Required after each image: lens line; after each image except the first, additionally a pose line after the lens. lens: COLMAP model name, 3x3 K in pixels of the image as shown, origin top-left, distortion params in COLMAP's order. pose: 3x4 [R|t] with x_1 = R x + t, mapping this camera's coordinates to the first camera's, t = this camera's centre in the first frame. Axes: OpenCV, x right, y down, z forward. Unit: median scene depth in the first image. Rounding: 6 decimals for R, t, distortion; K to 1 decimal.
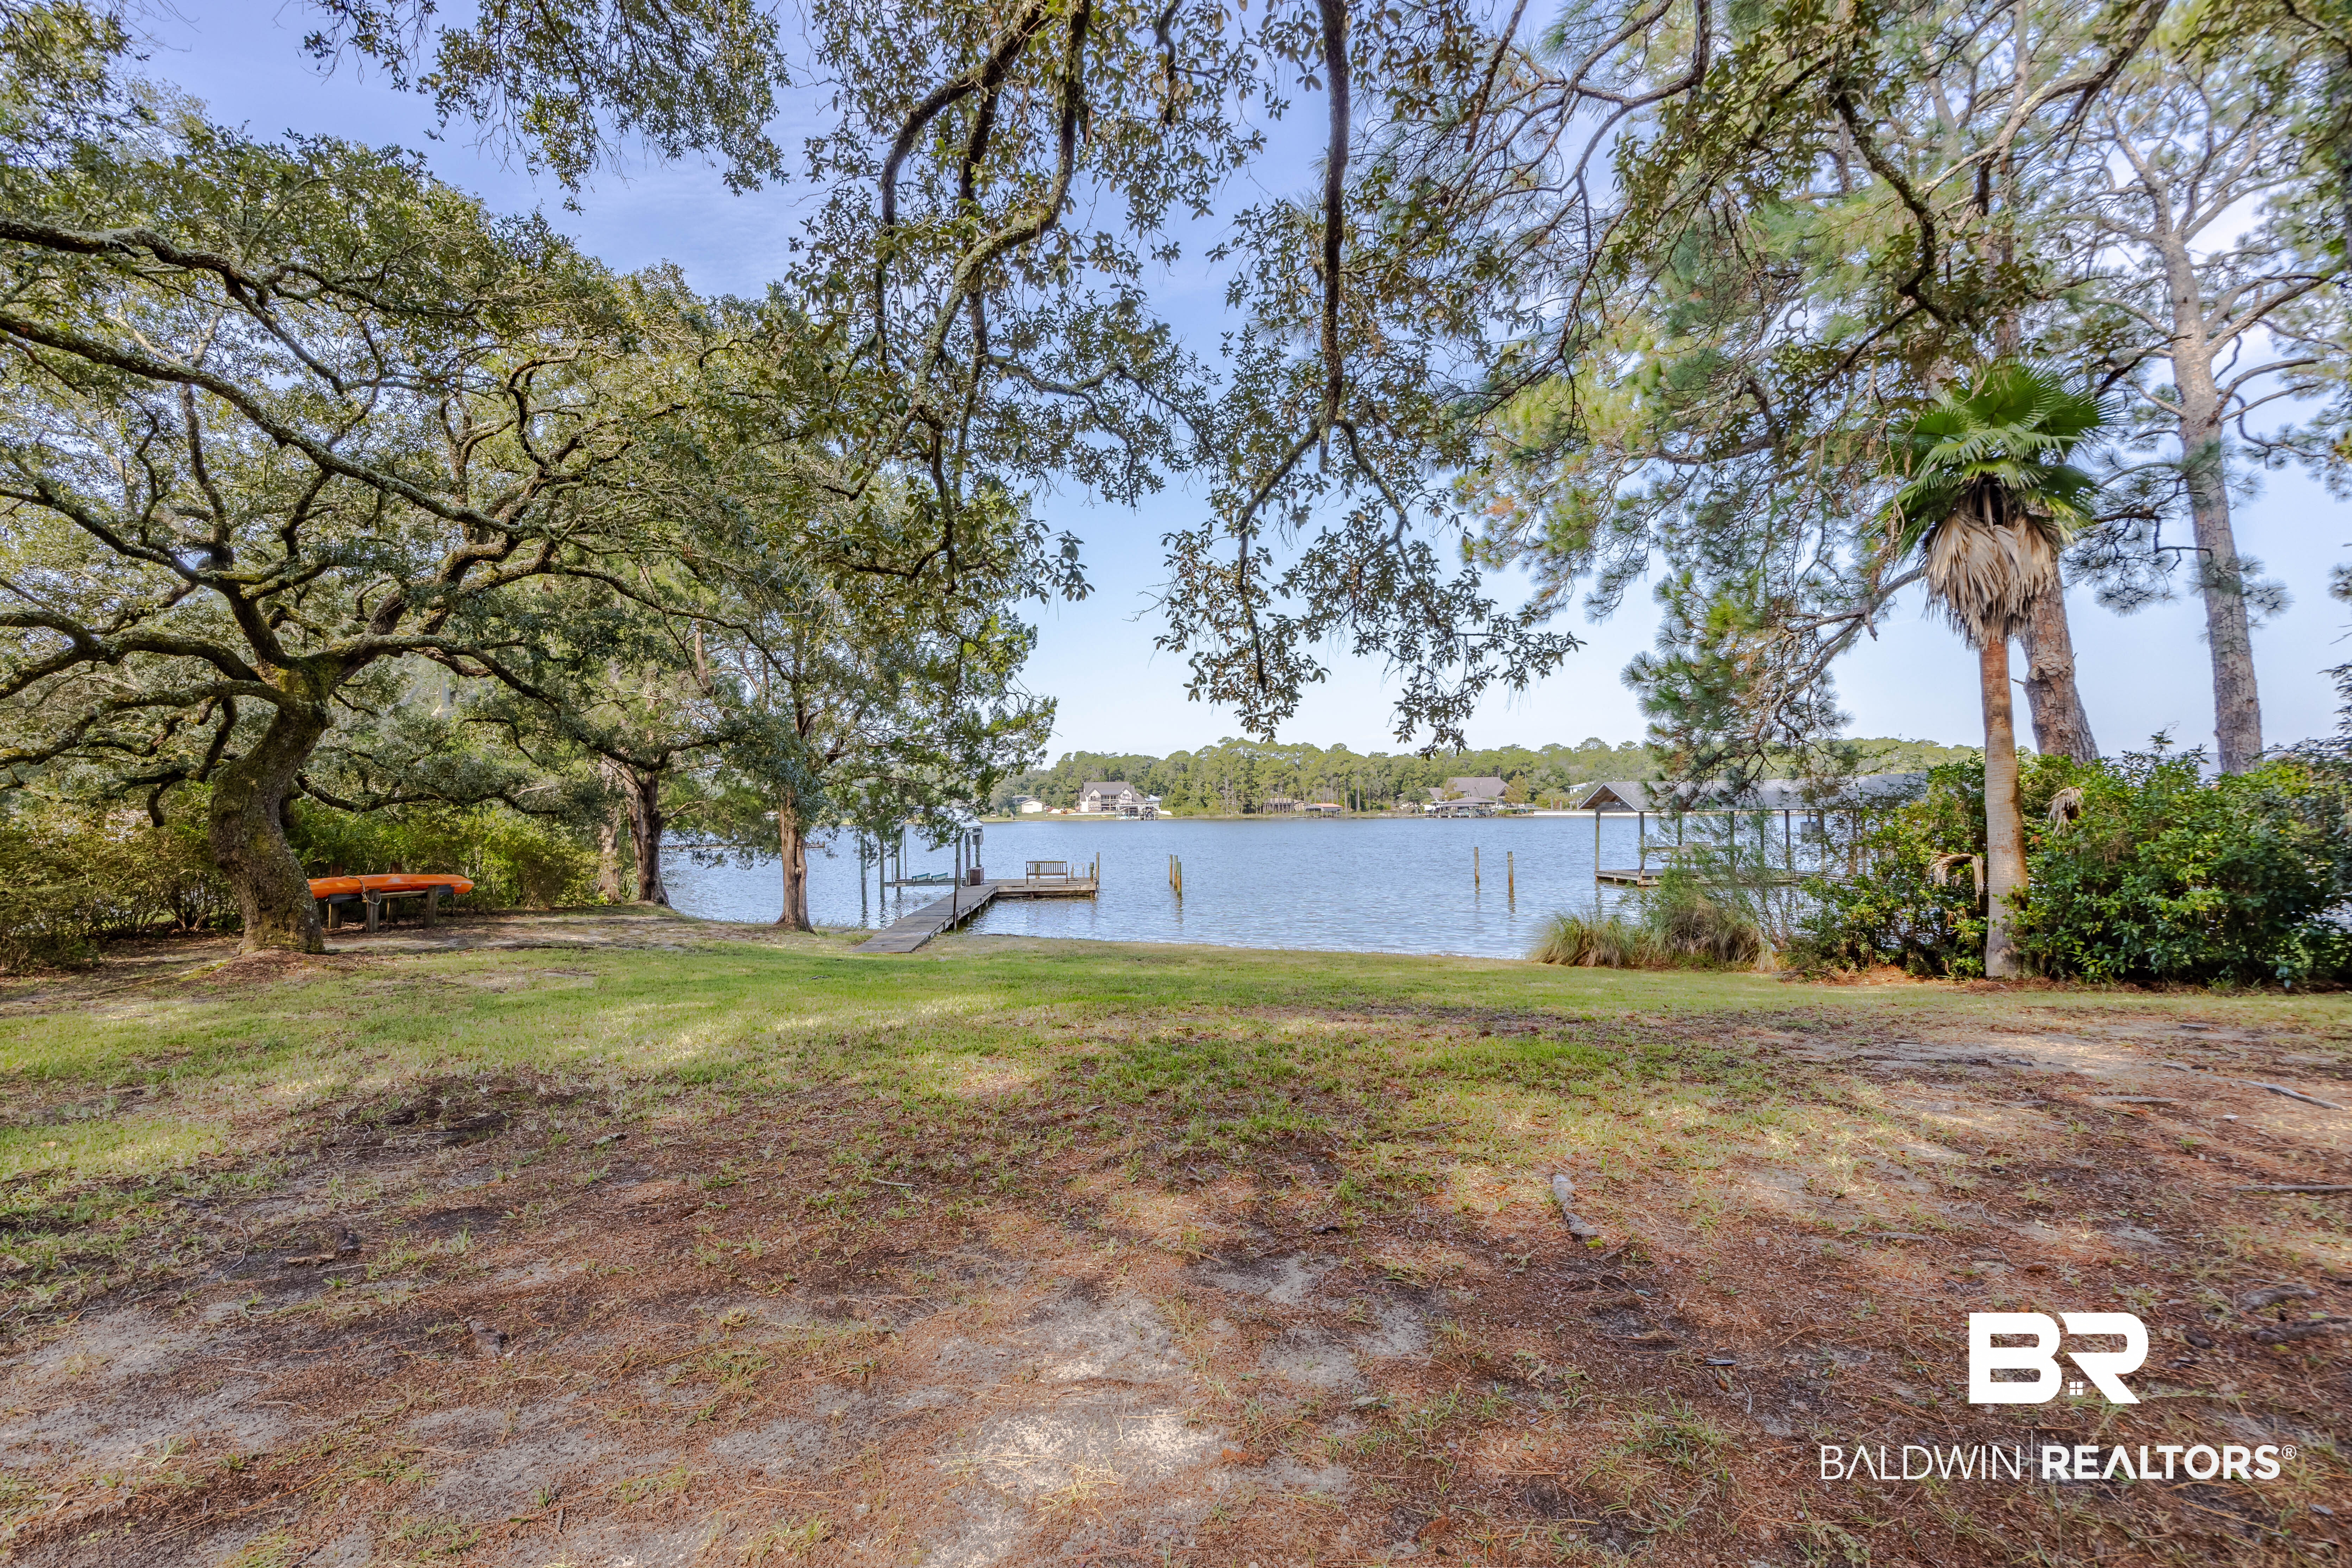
lens RADIAL K [[1082.4, 0, 1176.0], [0, 1082.4, 784.0], [0, 0, 1]] dist [-0.001326, -0.000338]
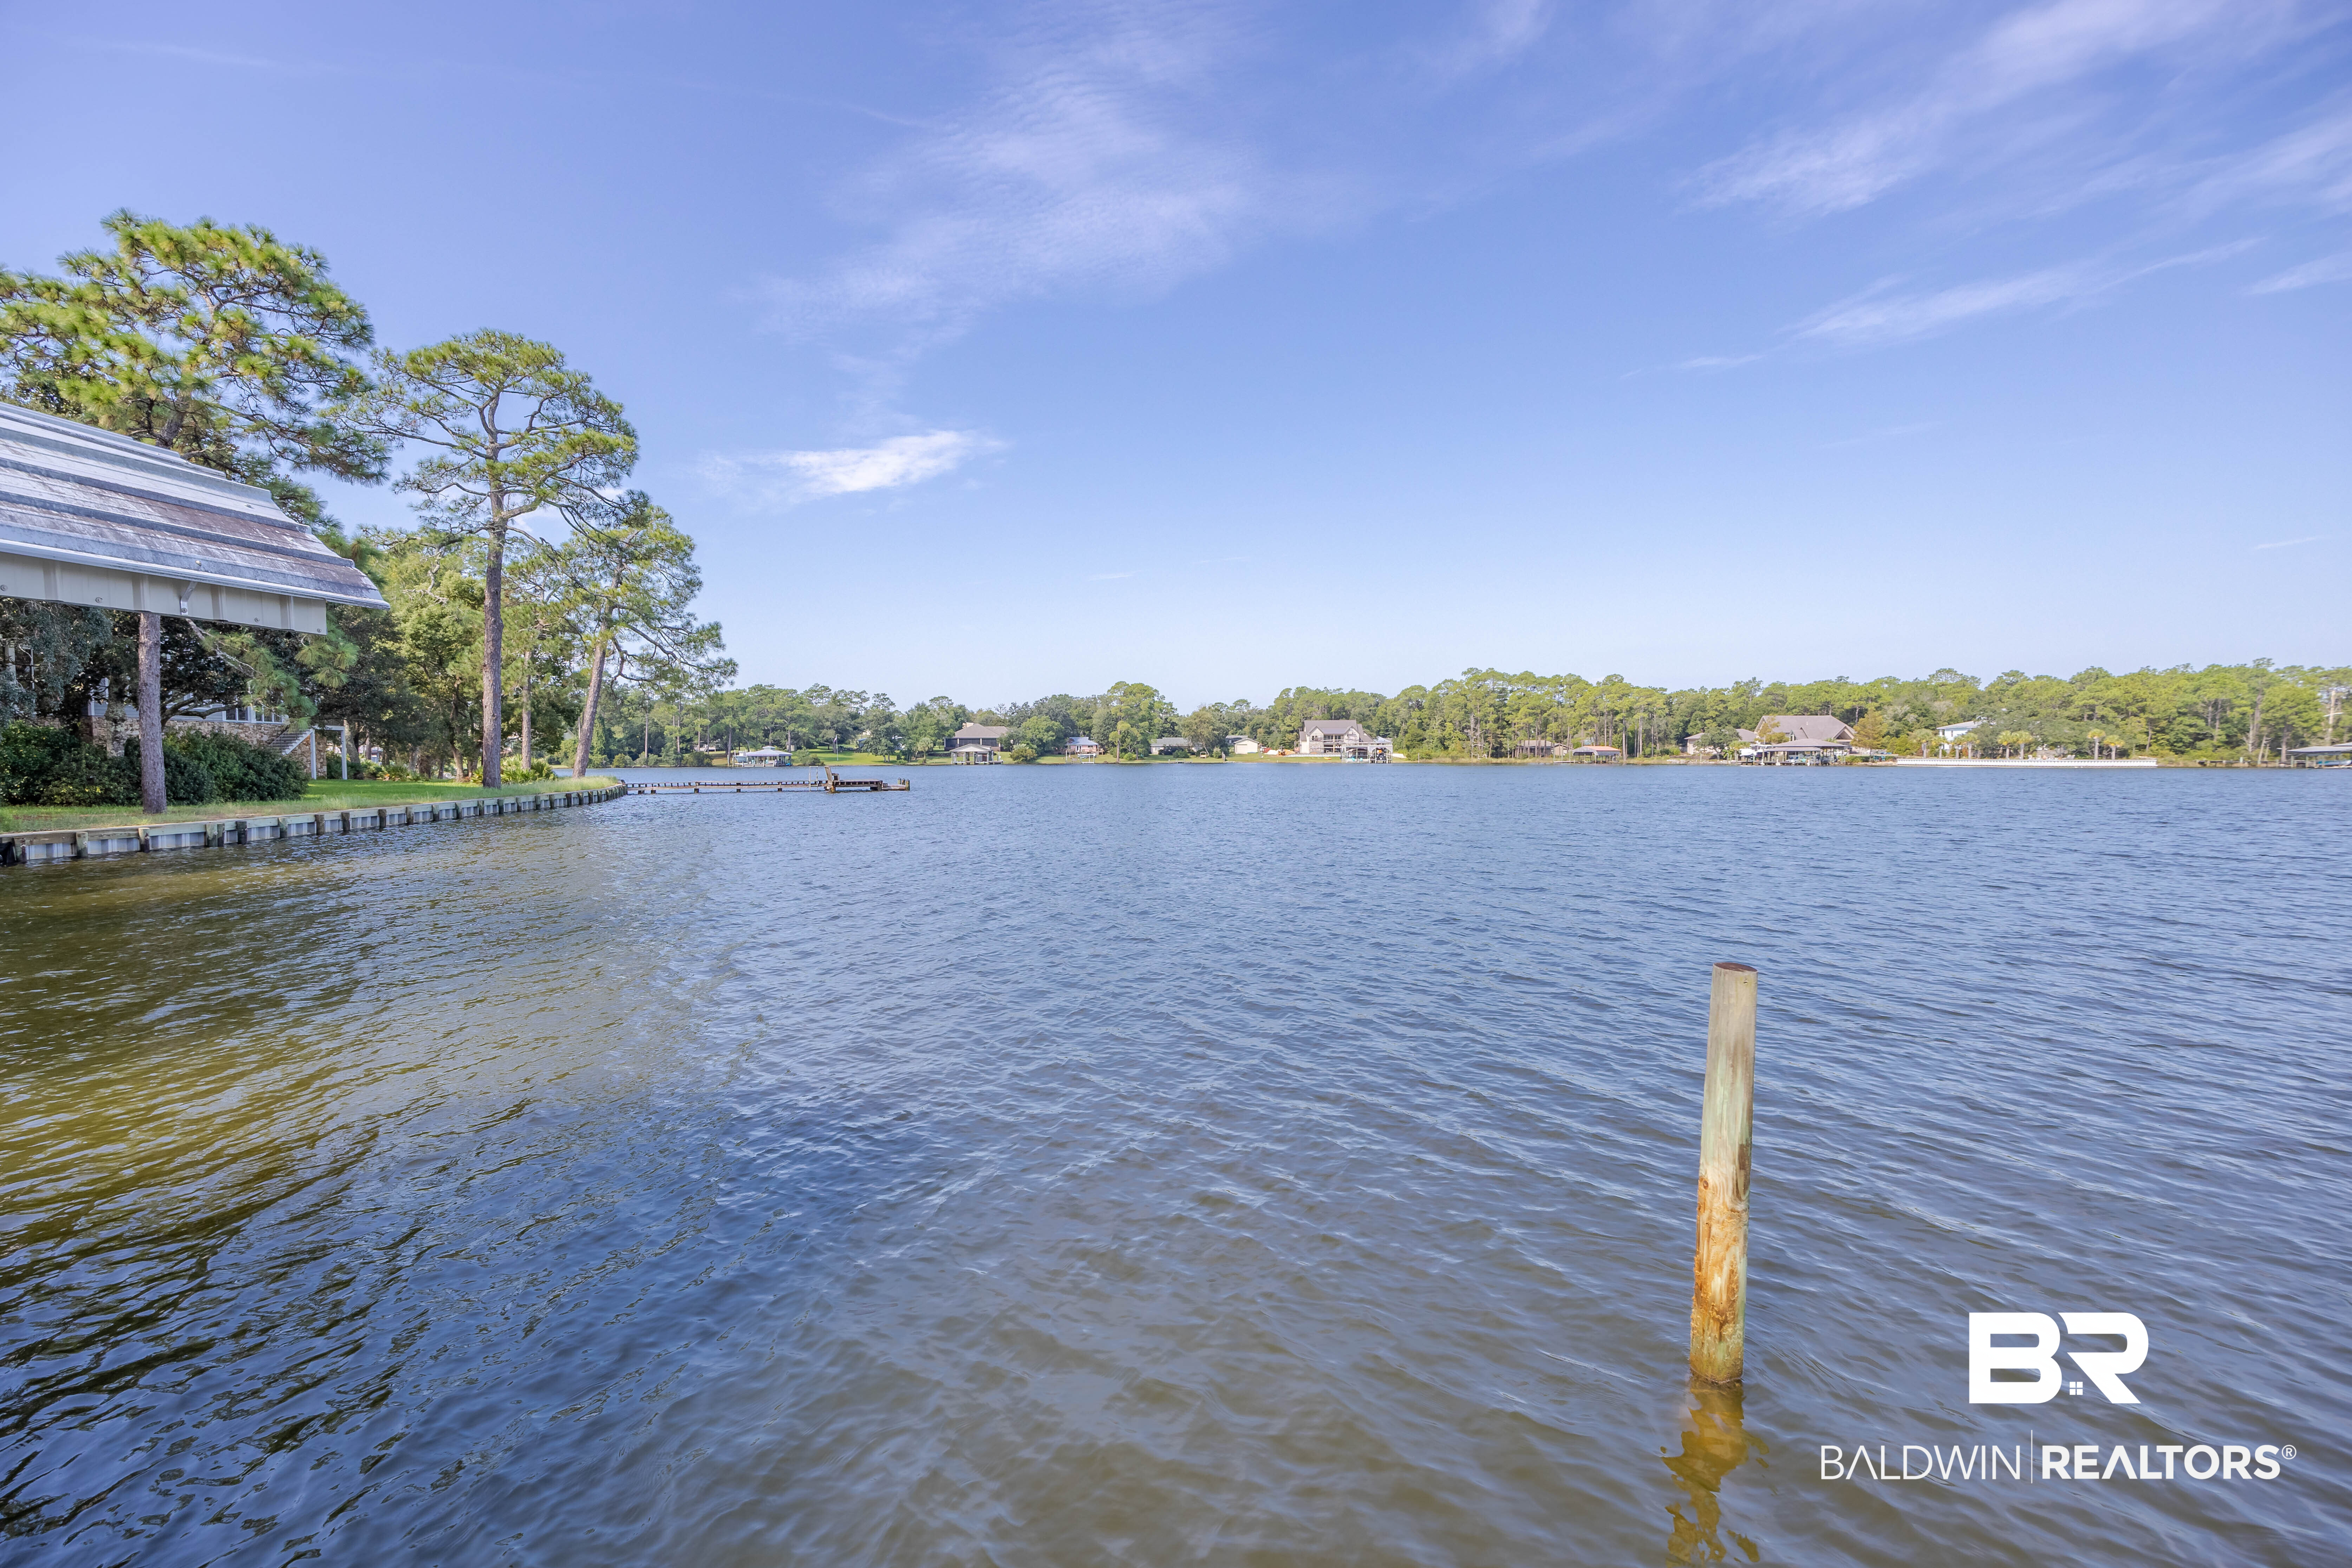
lens RADIAL K [[1074.9, 0, 1173.5], [0, 1074.9, 743.5], [0, 0, 1]] dist [-0.002410, -0.000278]
pose [[0.979254, 0.012329, -0.202263, -0.012334], [-0.009481, 0.999842, 0.015043, 0.005716], [0.202417, -0.012814, 0.979216, 0.119908]]
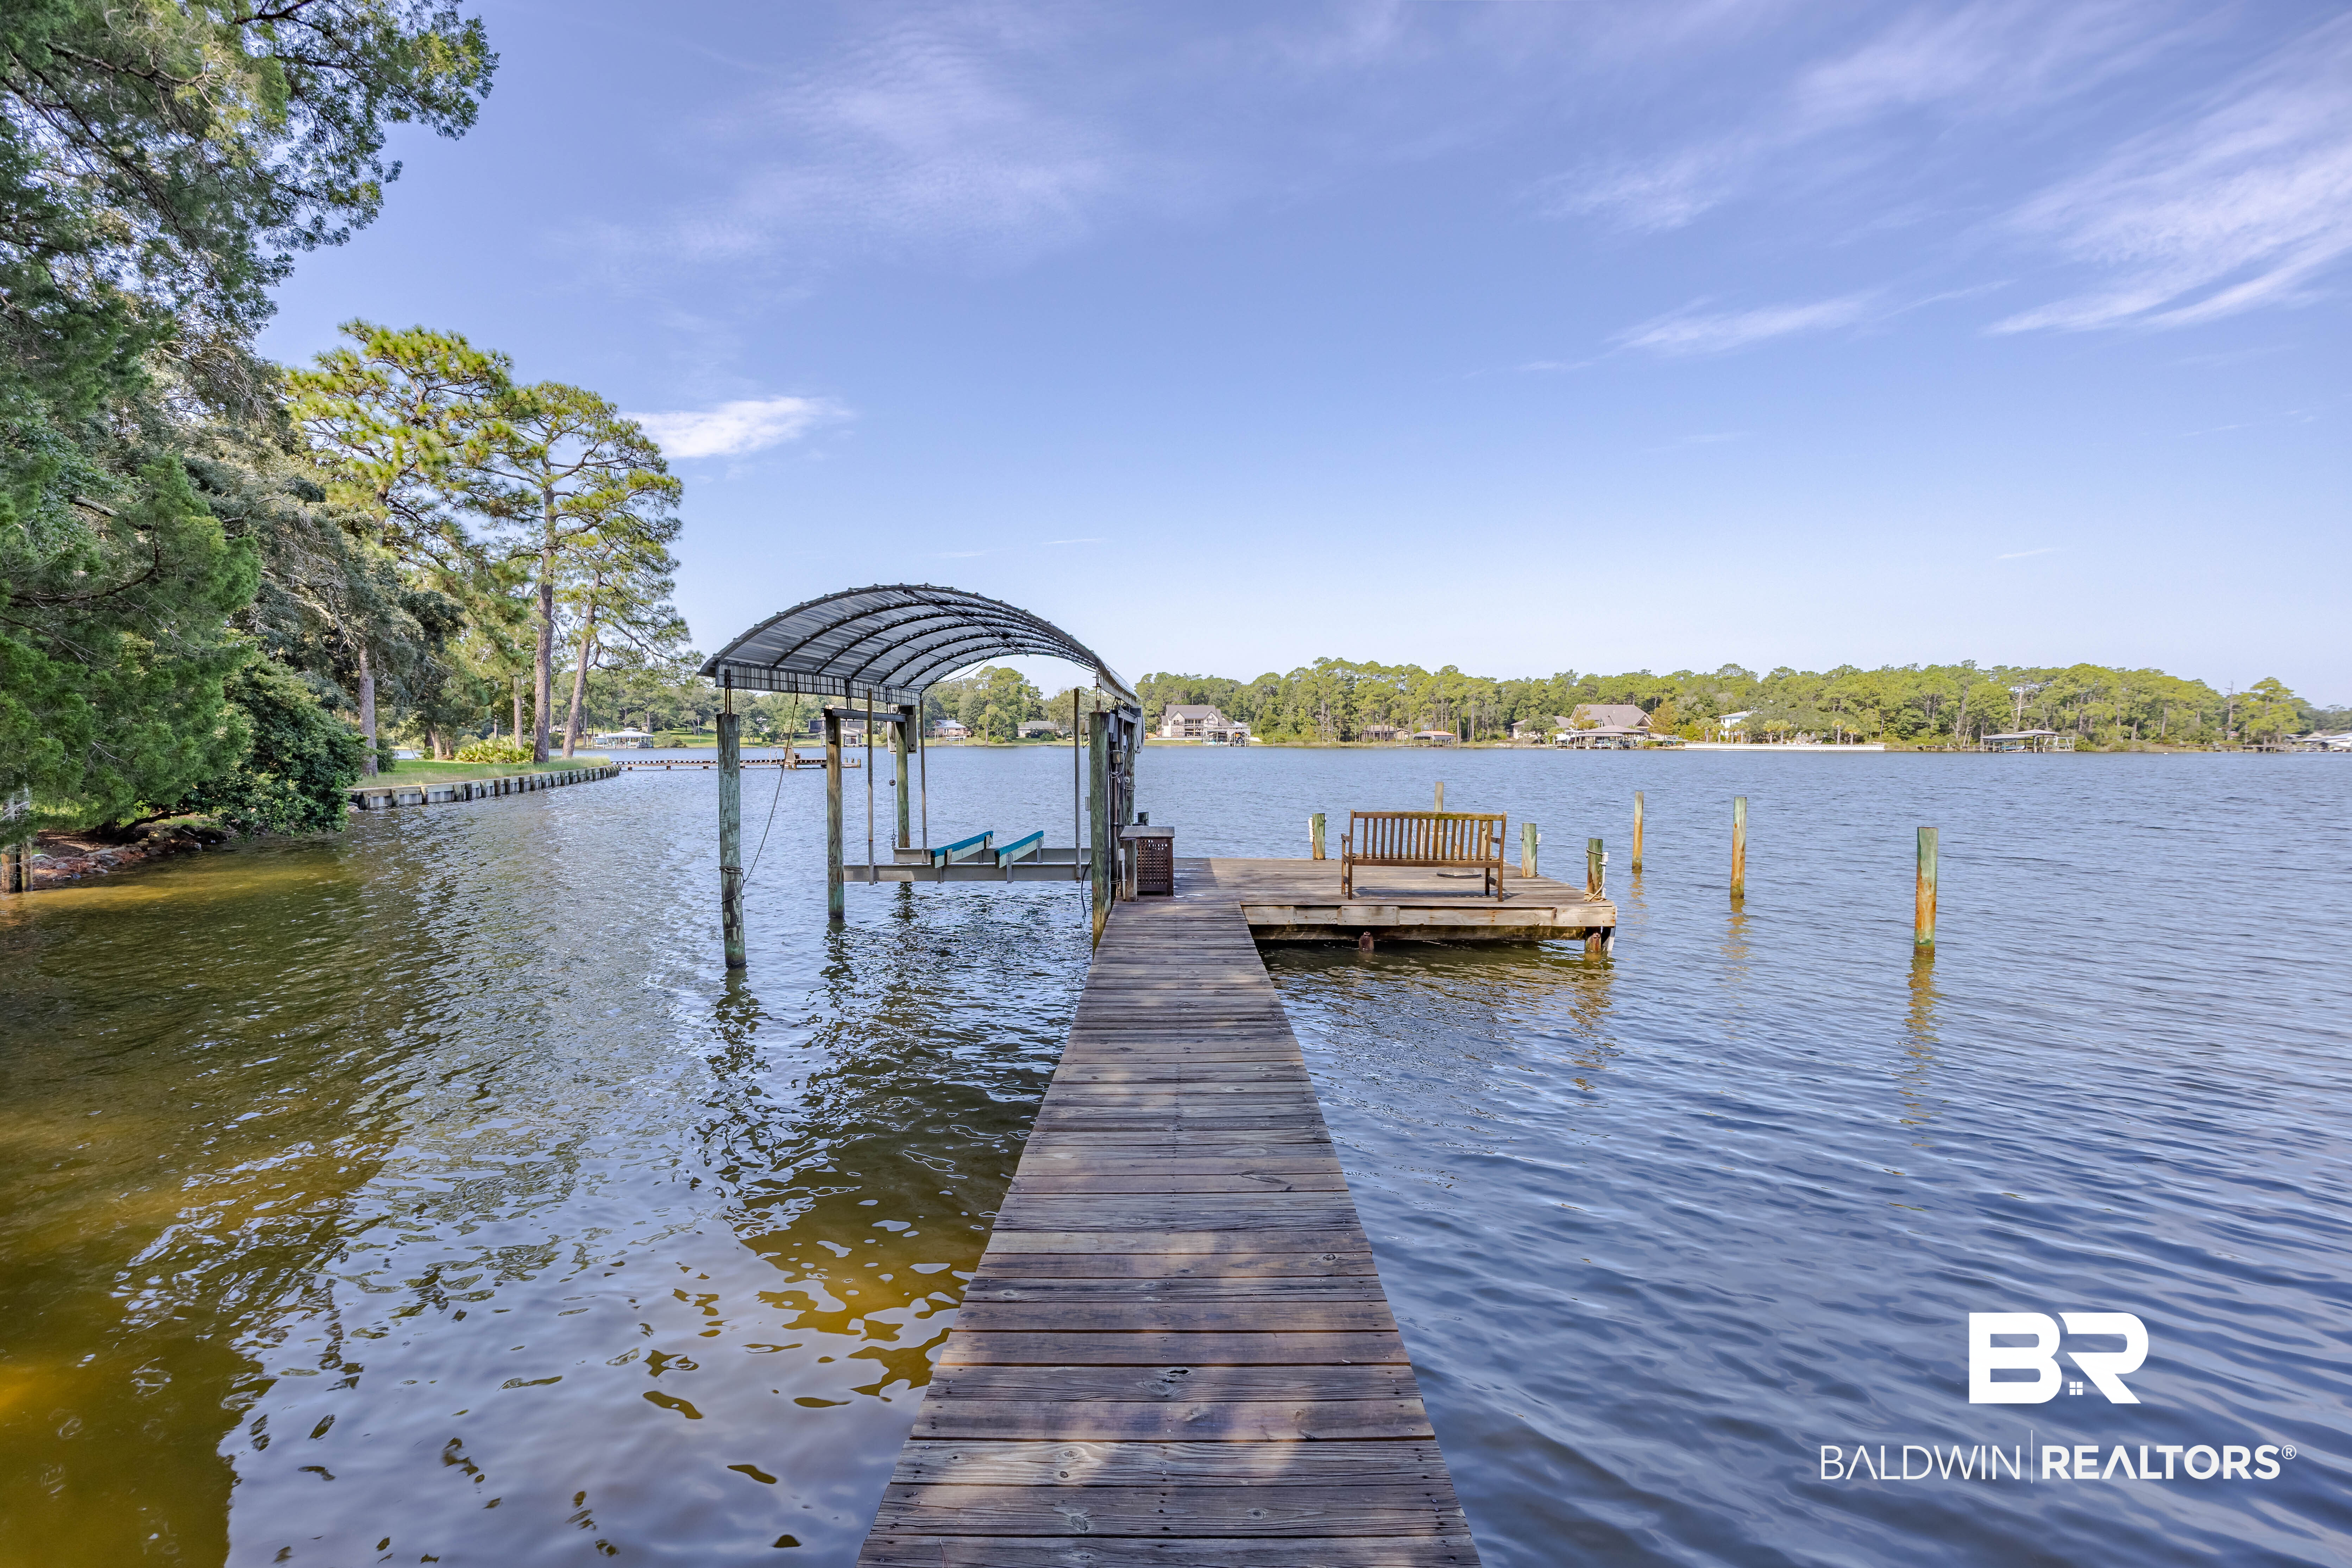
lens RADIAL K [[1082.3, 0, 1176.0], [0, 1082.3, 784.0], [0, 0, 1]] dist [-0.001326, -0.000338]
pose [[0.997753, 0.020761, -0.063707, -0.017532], [-0.016552, 0.997689, 0.065903, 0.005125], [0.064928, -0.064700, 0.995790, 0.078296]]
